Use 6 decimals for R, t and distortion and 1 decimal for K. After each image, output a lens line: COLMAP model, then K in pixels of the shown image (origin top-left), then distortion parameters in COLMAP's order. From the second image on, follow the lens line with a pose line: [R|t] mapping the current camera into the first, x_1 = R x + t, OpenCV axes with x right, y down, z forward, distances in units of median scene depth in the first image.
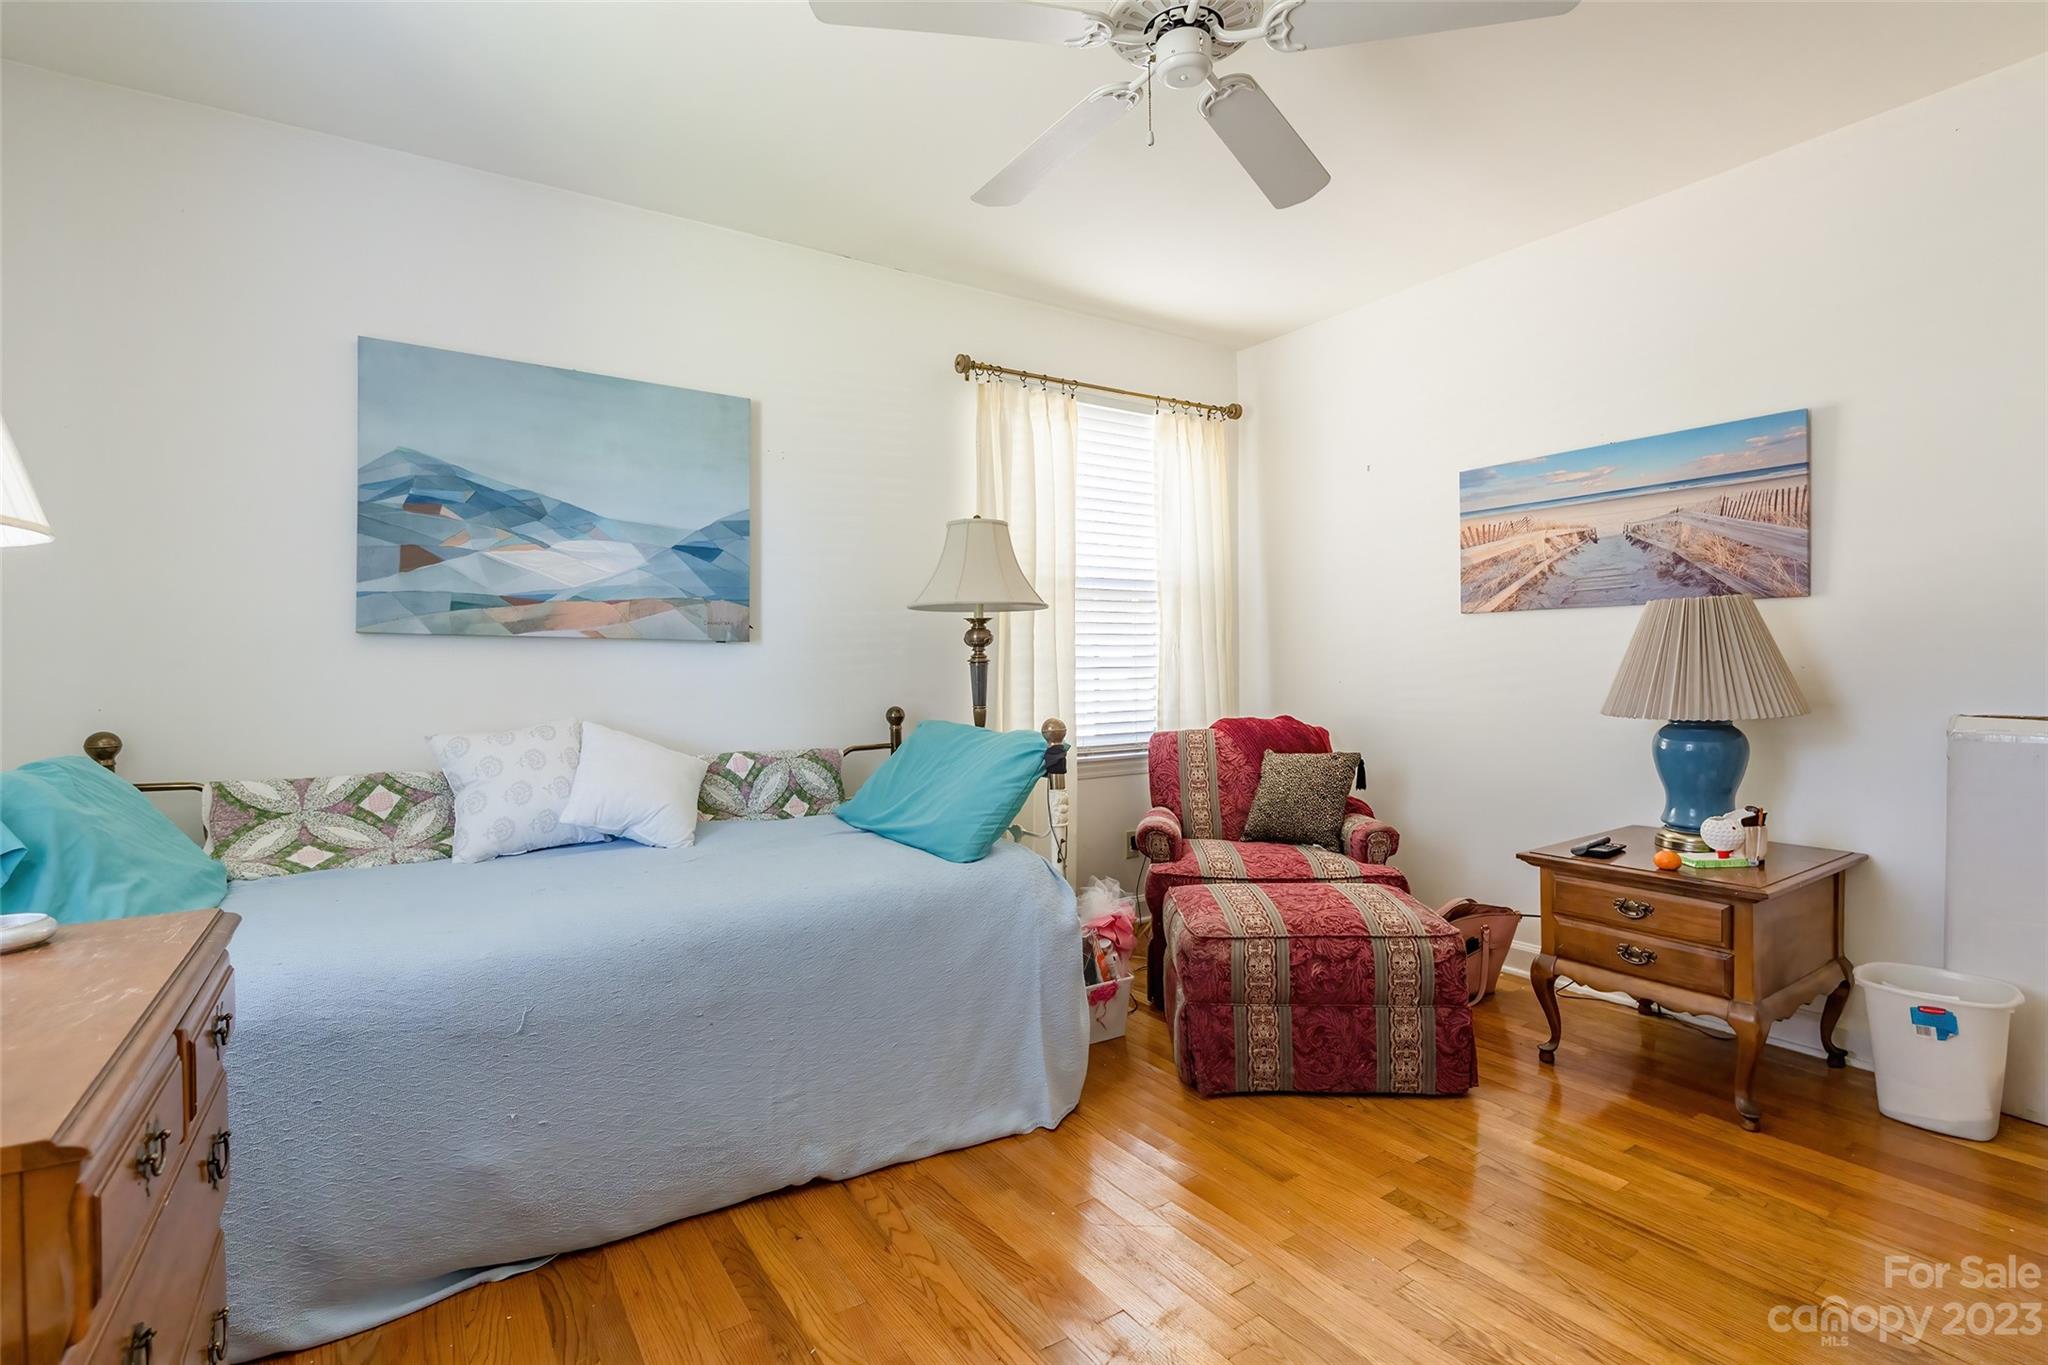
lens RADIAL K [[944.8, 0, 1024.0], [0, 944.8, 682.5], [0, 0, 1]] dist [-0.015364, -0.000236]
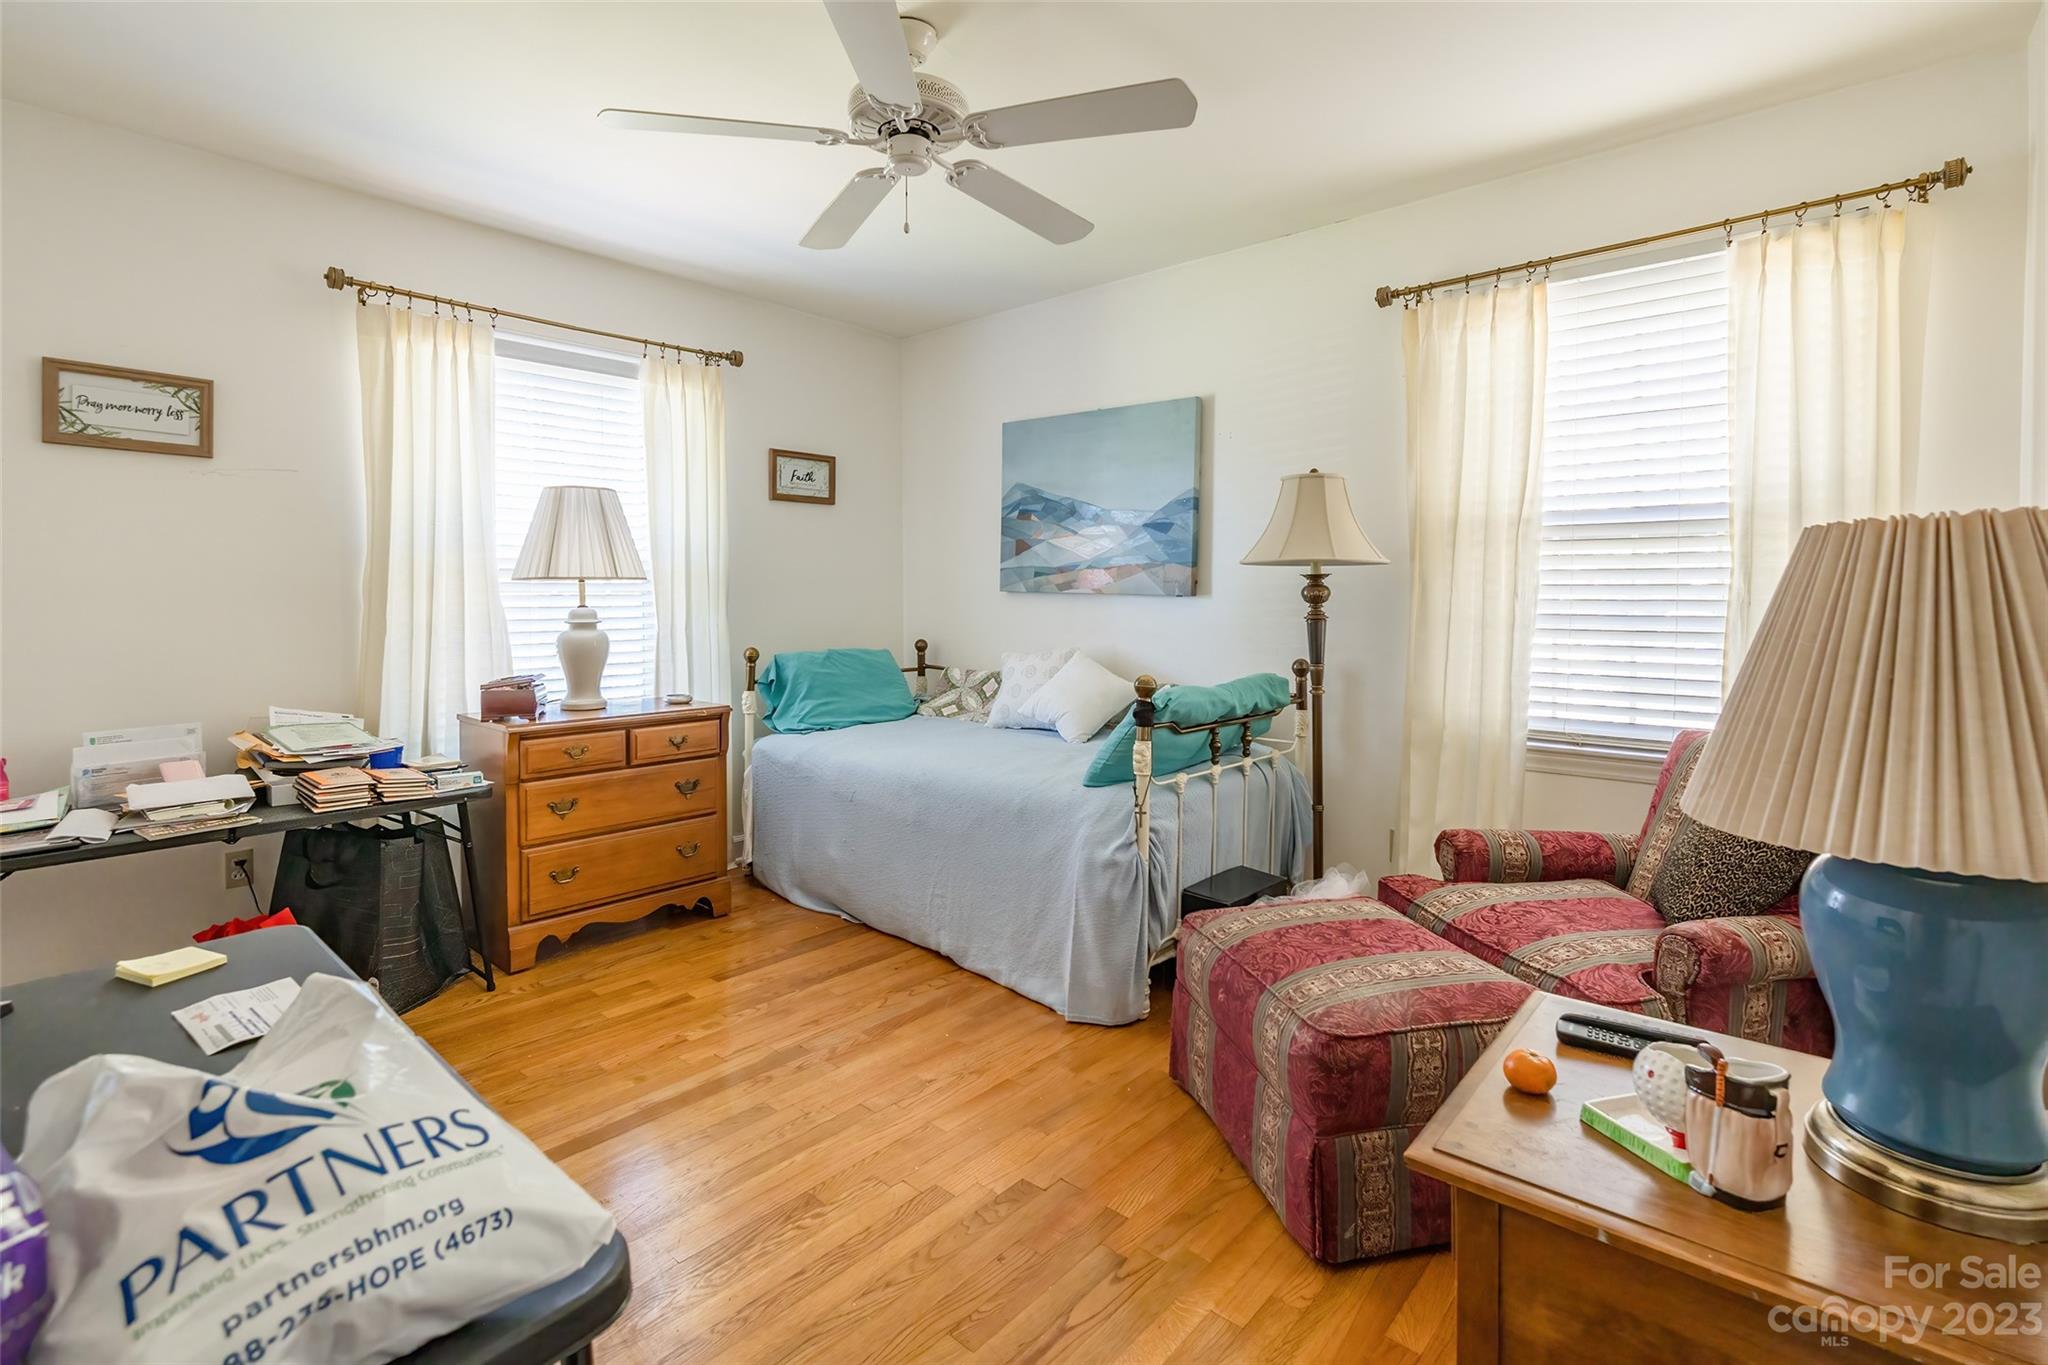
lens RADIAL K [[958.3, 0, 1022.1], [0, 958.3, 608.8], [0, 0, 1]] dist [-0.003744, -0.000302]
pose [[0.256377, 0.026190, -0.966222, 0.975570], [-0.019864, 0.999564, 0.021823, -0.055824], [0.966373, 0.013598, 0.256786, 0.530234]]
